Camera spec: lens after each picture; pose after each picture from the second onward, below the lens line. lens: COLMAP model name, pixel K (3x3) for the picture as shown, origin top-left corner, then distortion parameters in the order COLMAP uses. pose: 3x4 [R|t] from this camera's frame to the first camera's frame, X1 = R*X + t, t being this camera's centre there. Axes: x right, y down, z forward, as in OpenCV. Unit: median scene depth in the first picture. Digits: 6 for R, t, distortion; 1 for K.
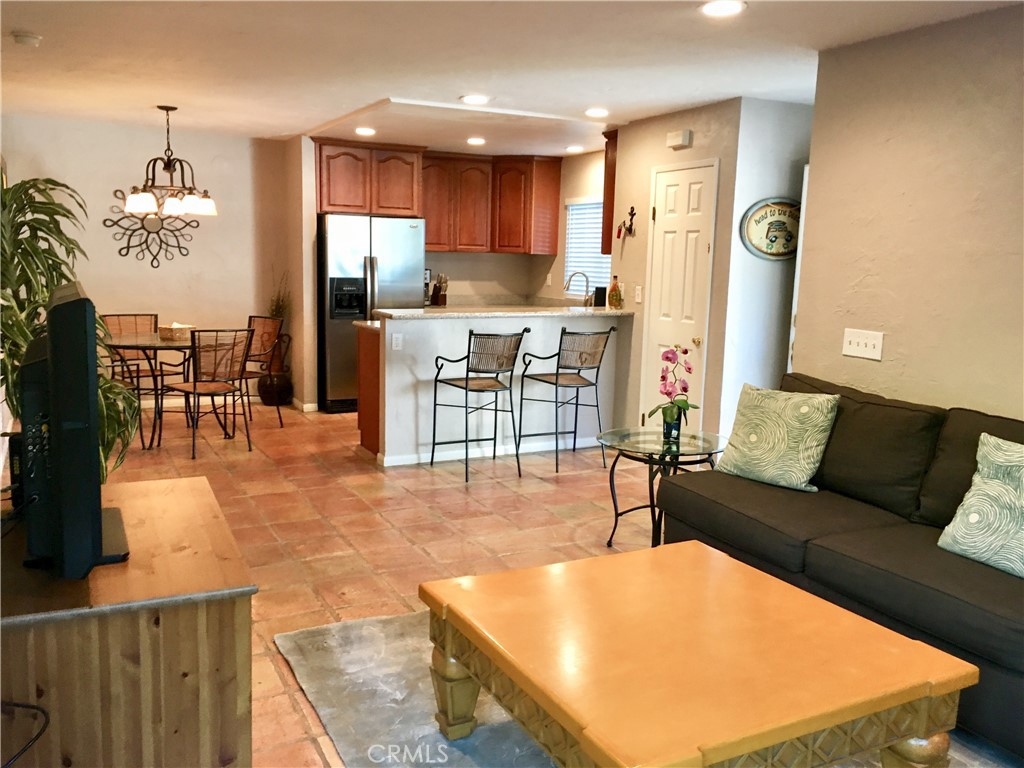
lens RADIAL K [[861.3, 0, 513.7], [0, 861.3, 388.7], [0, 0, 1]] dist [0.041334, -0.027715]
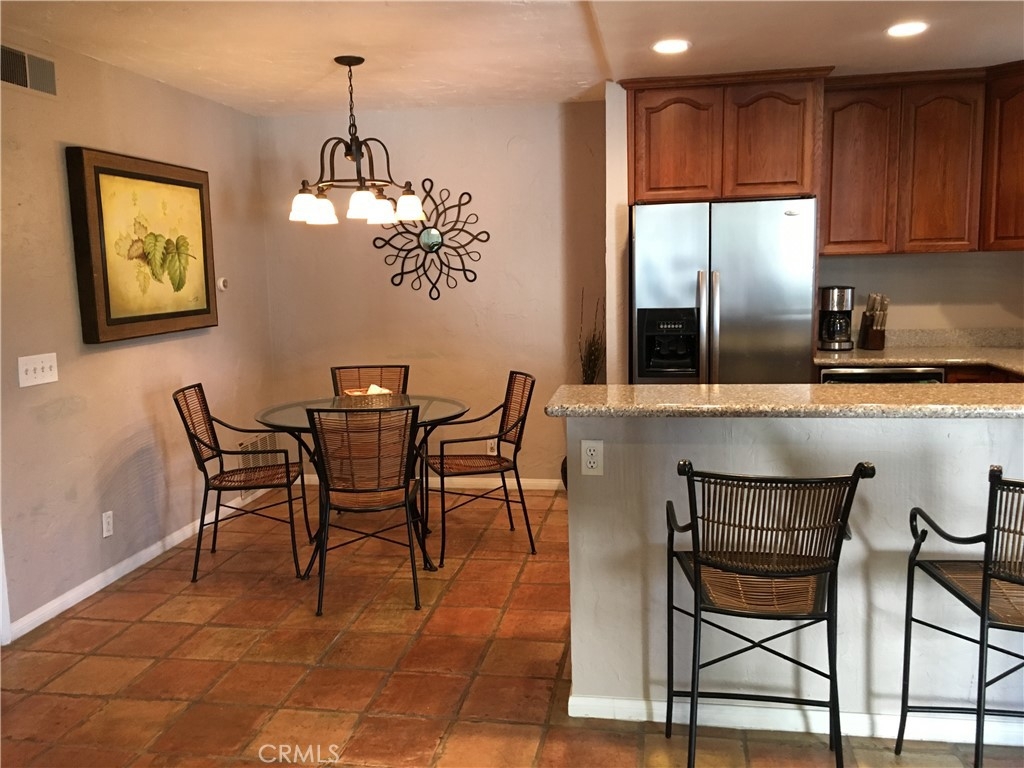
lens RADIAL K [[861.3, 0, 507.9], [0, 861.3, 385.2], [0, 0, 1]] dist [0.041334, -0.027715]
pose [[0.795951, 0.038438, -0.604139, 0.080551], [-0.049639, 0.998765, -0.001854, -0.068766], [0.603322, 0.031465, 0.796876, 0.457609]]
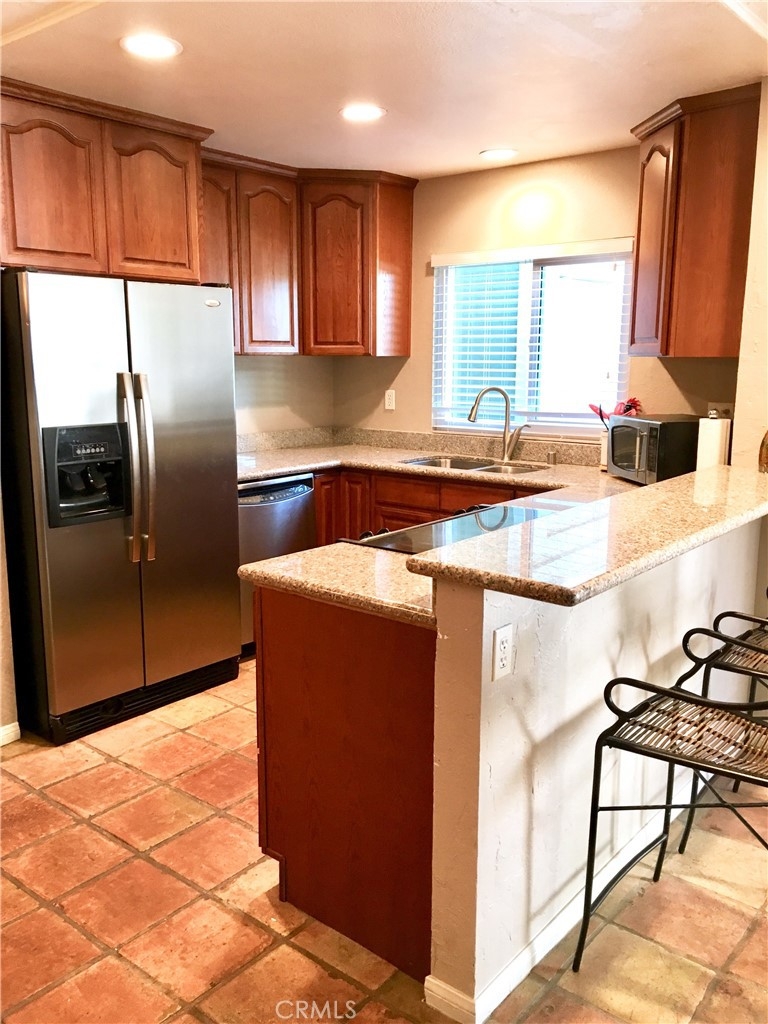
lens RADIAL K [[861.3, 0, 387.4], [0, 861.3, 513.6], [0, 0, 1]] dist [0.041334, -0.027715]
pose [[0.916639, -0.096883, 0.387798, -0.223306], [0.082304, 0.995139, 0.054074, -0.096034], [-0.391152, -0.017649, 0.920157, 0.549741]]
